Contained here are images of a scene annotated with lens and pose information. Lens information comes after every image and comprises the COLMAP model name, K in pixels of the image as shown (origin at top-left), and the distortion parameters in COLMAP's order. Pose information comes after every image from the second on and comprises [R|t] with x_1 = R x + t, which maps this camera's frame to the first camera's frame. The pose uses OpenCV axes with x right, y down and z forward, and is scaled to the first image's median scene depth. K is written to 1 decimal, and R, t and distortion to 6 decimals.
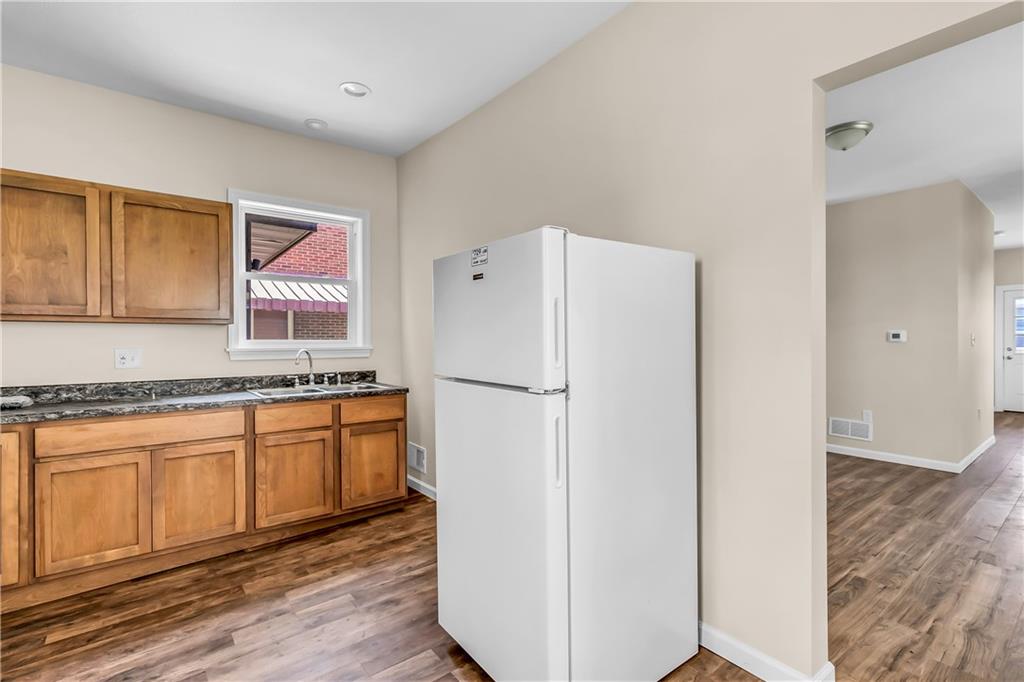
lens RADIAL K [[472.7, 0, 514.7], [0, 472.7, 343.2], [0, 0, 1]] dist [0.000929, 0.000202]
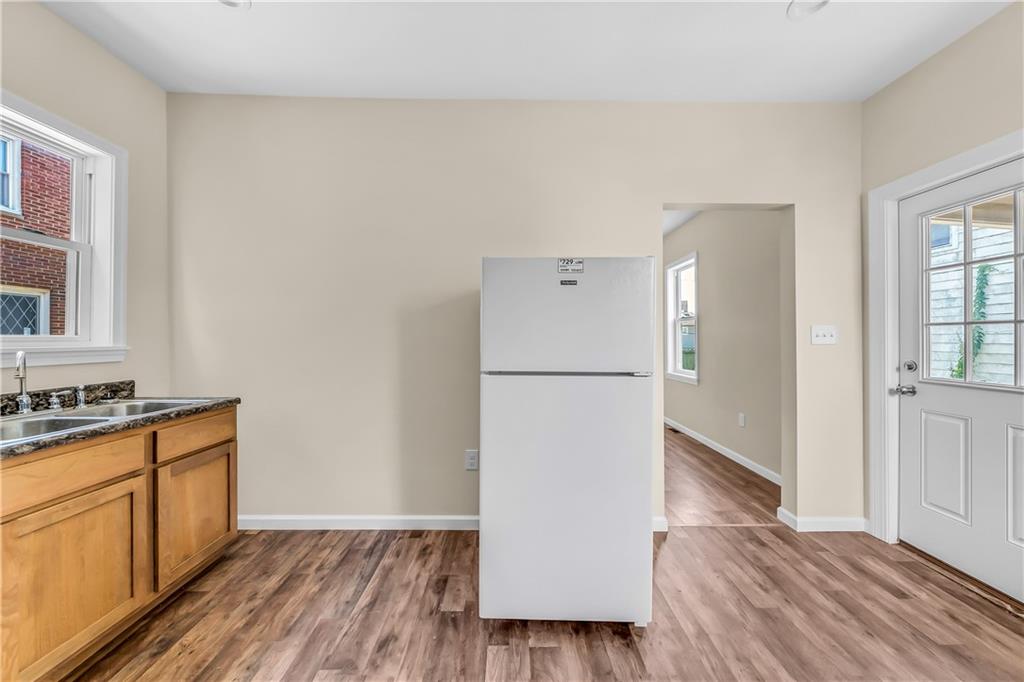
lens RADIAL K [[361.4, 0, 514.2], [0, 361.4, 337.6], [0, 0, 1]] dist [-0.002731, -0.000076]
pose [[0.618846, 0.008641, 0.785465, -0.489755], [0.001771, 0.999922, -0.012395, 0.003585], [-0.785511, 0.009062, 0.618782, 0.314140]]
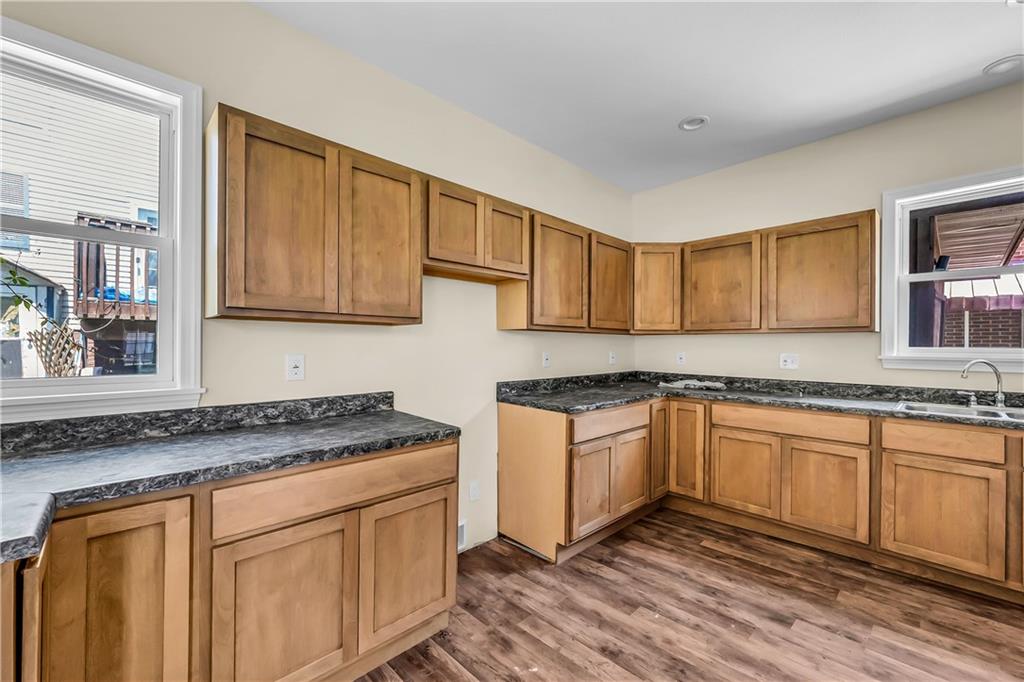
lens RADIAL K [[410.5, 0, 517.3], [0, 410.5, 345.4], [0, 0, 1]] dist [-0.000401, 0.000036]
pose [[0.101795, 0.005820, -0.994788, 0.185431], [-0.011115, 0.999927, 0.004713, -0.007057], [0.994743, 0.010577, 0.101852, 0.183105]]
